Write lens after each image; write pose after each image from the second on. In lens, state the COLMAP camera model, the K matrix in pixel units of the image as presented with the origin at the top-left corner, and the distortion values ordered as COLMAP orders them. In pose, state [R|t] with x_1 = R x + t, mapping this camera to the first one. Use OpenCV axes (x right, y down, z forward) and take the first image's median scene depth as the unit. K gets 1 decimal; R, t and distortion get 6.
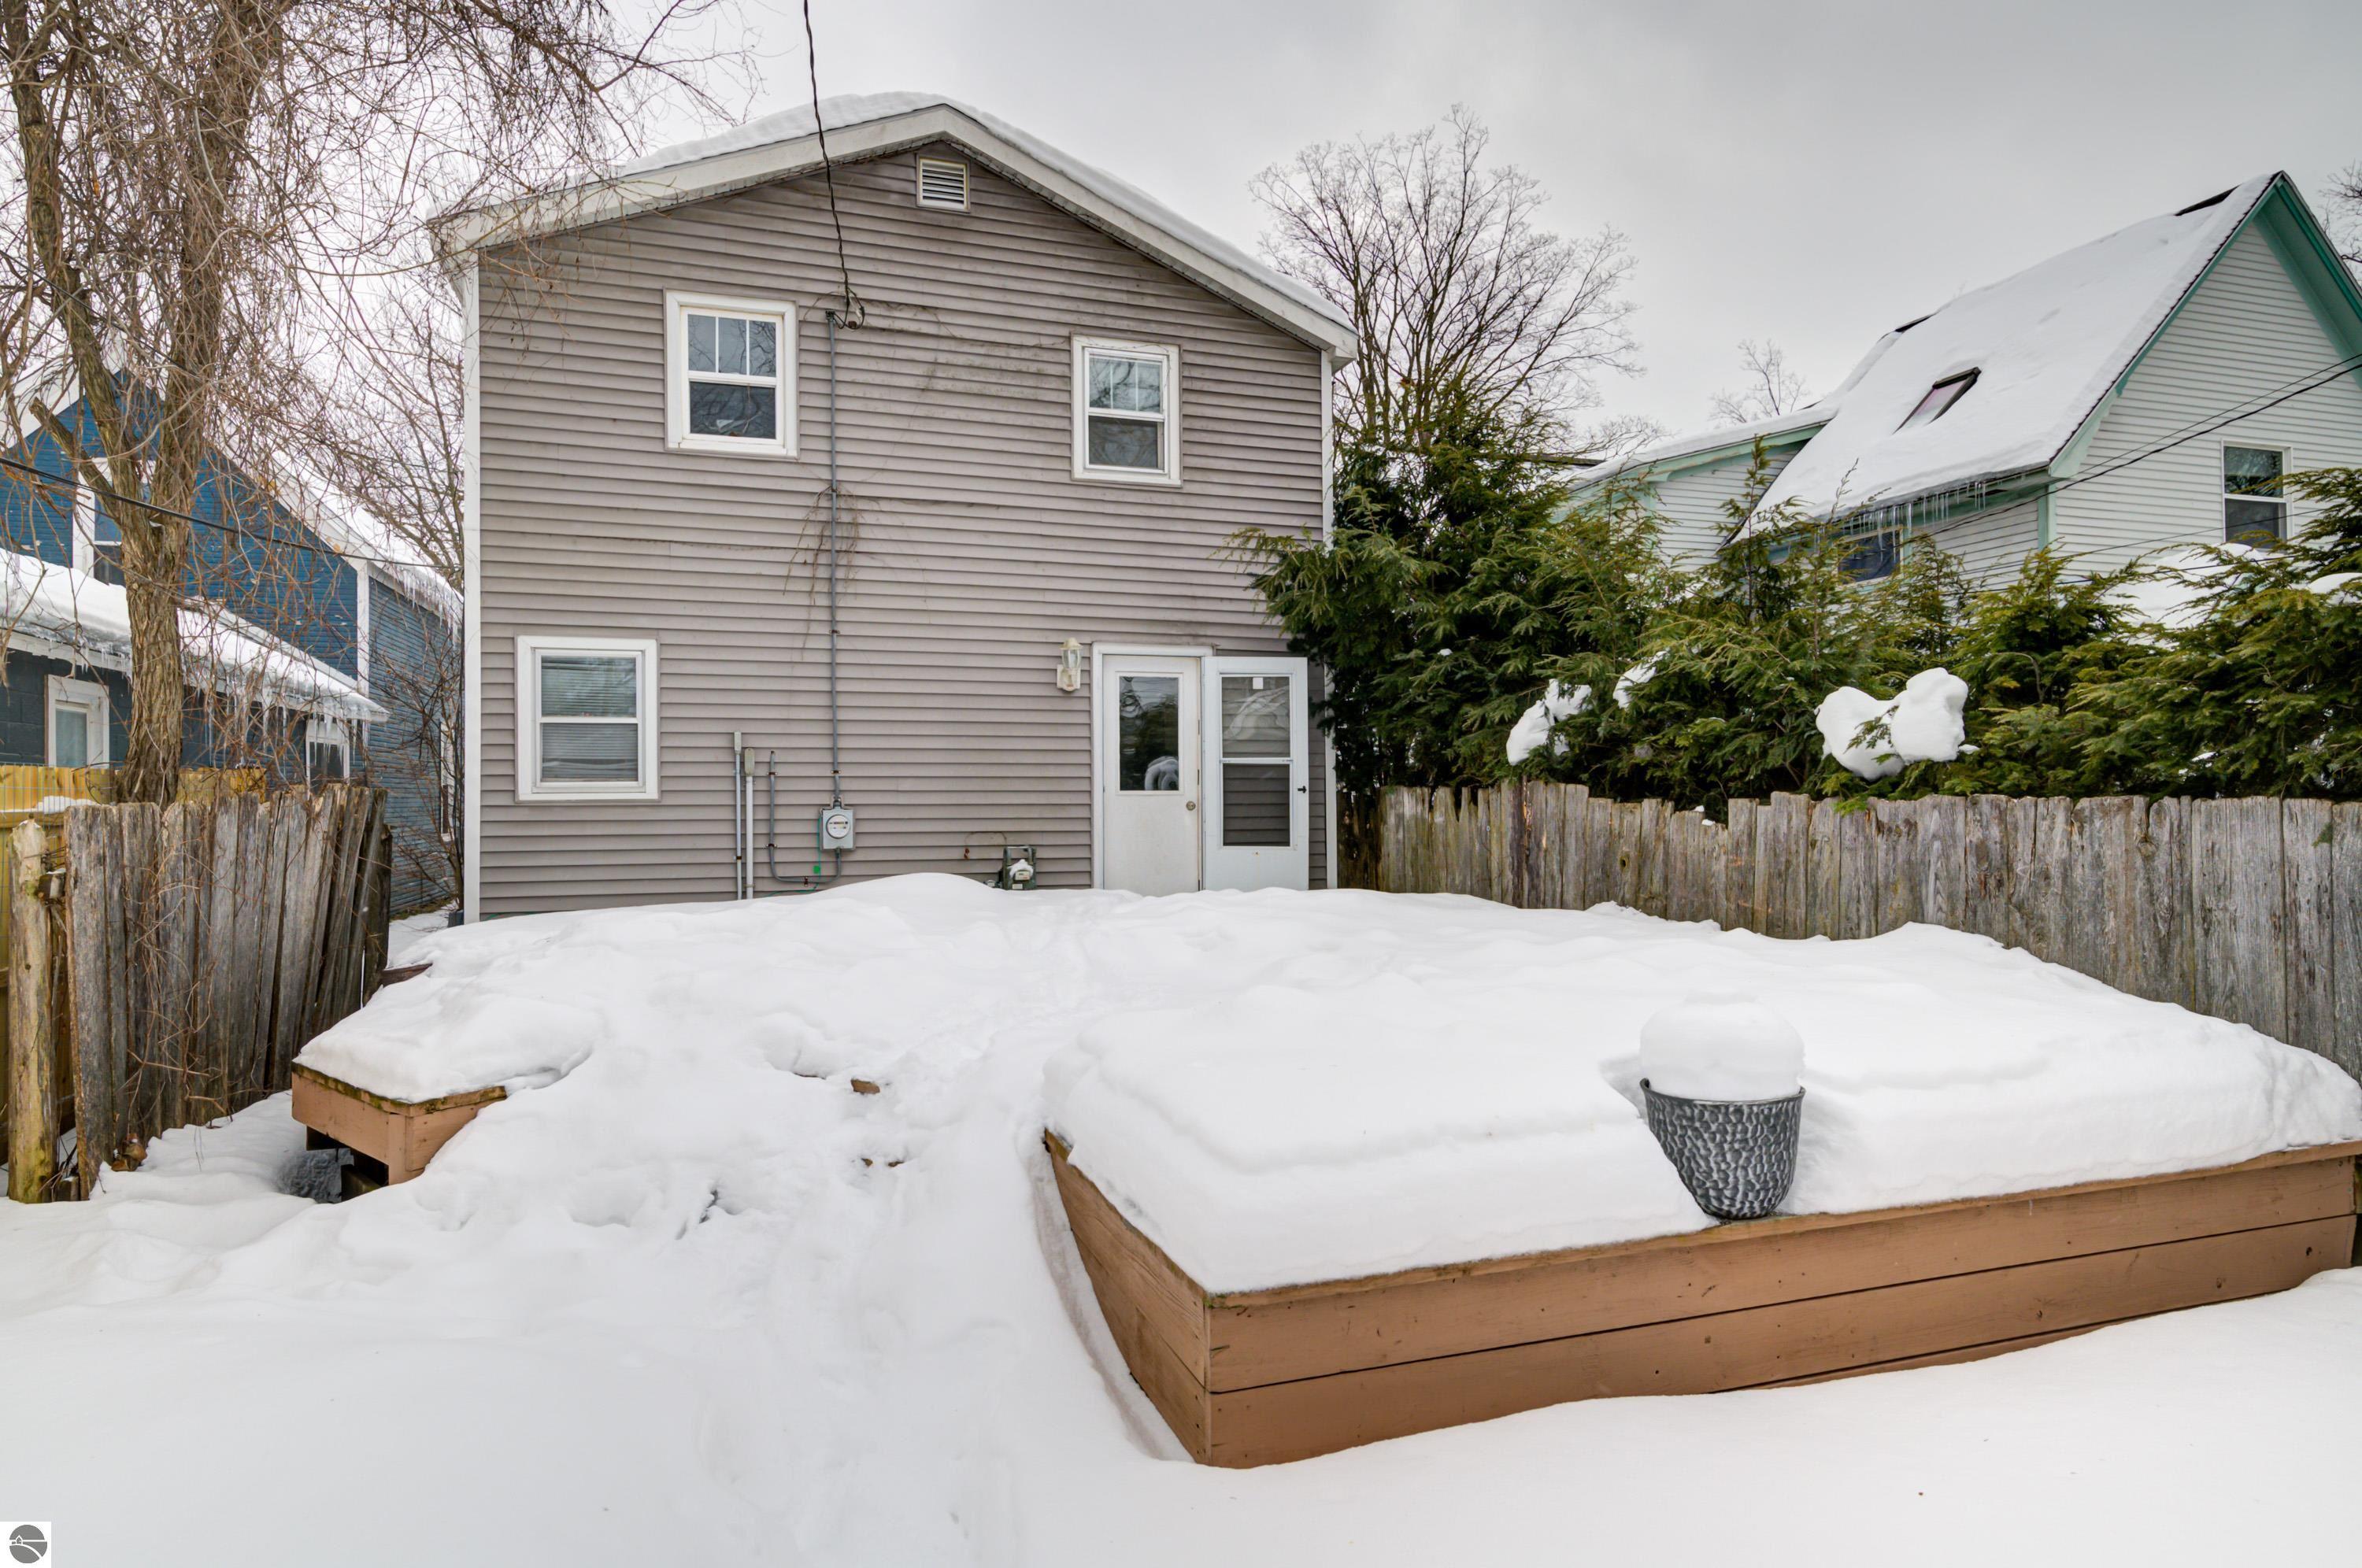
lens RADIAL K [[1339.2, 0, 1186.3], [0, 1339.2, 788.6], [0, 0, 1]] dist [0.020068, 0.001083]
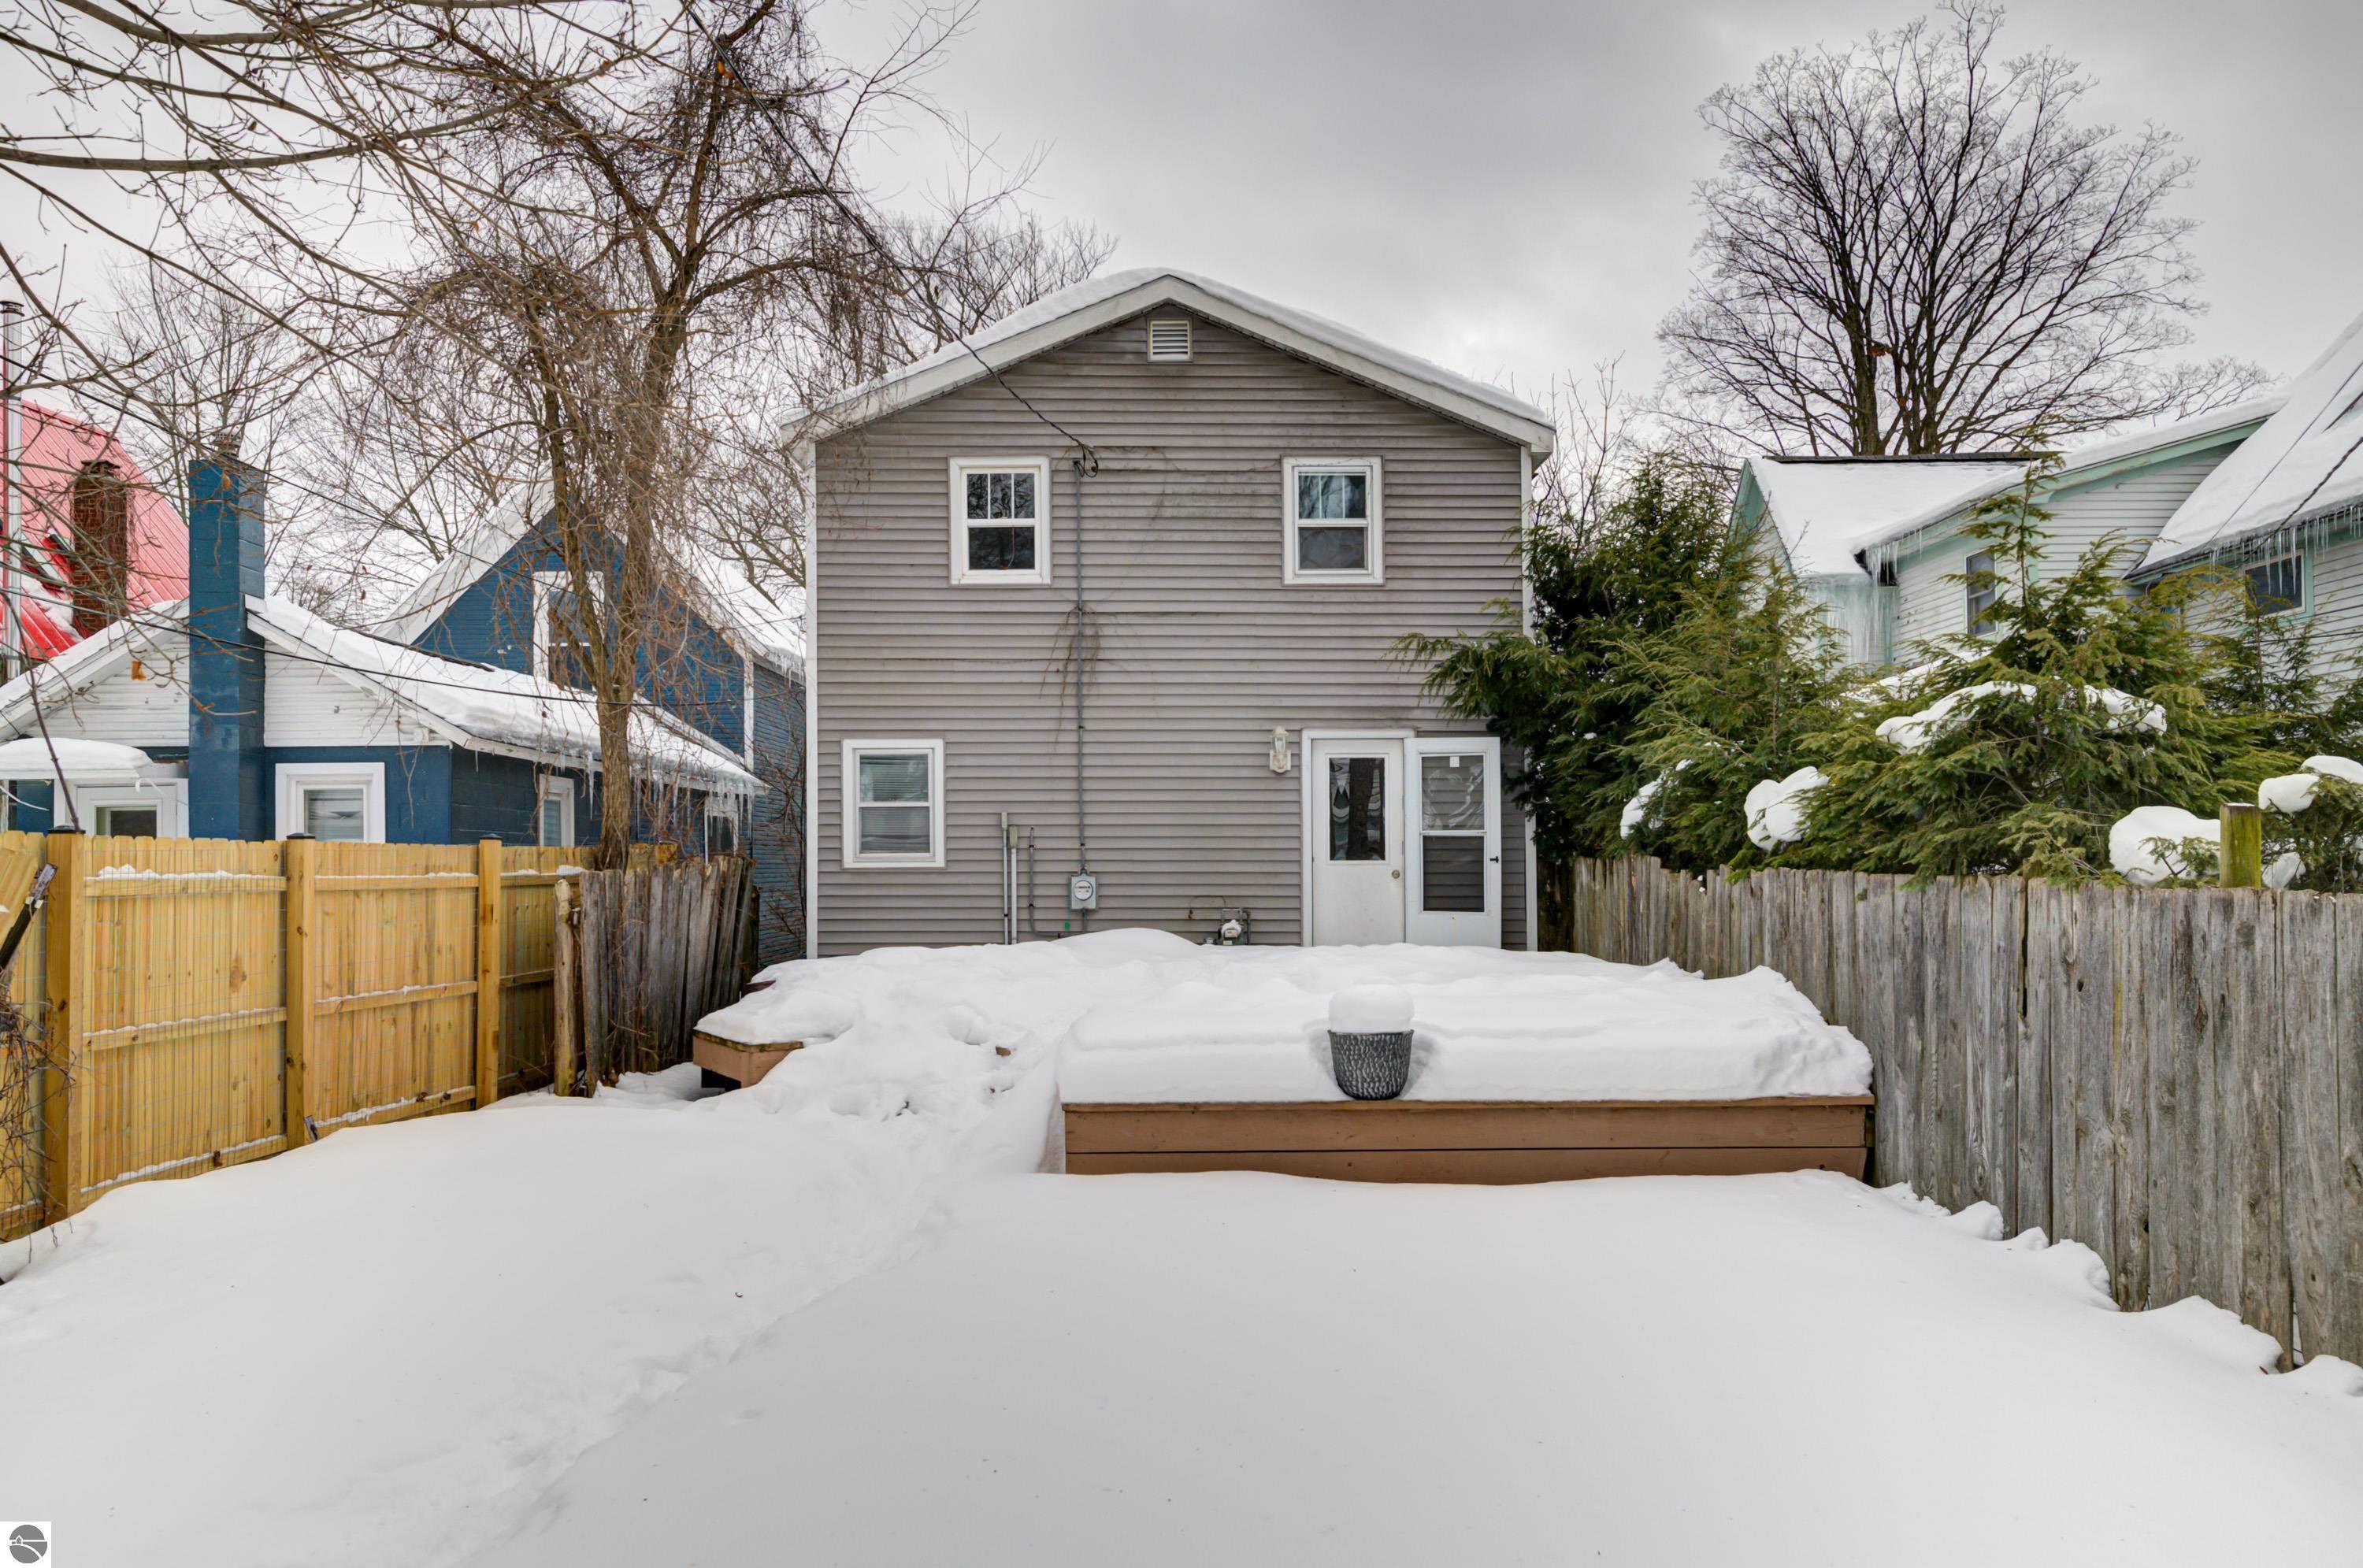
lens RADIAL K [[1775.2, 0, 1172.9], [0, 1775.2, 879.0], [0, 0, 1]] dist [0.049666, 0.011269]
pose [[0.948152, 0.005193, -0.317774, 0.322109], [-0.000018, 0.999867, 0.016286, -0.007658], [0.317816, -0.015436, 0.948027, -0.481302]]
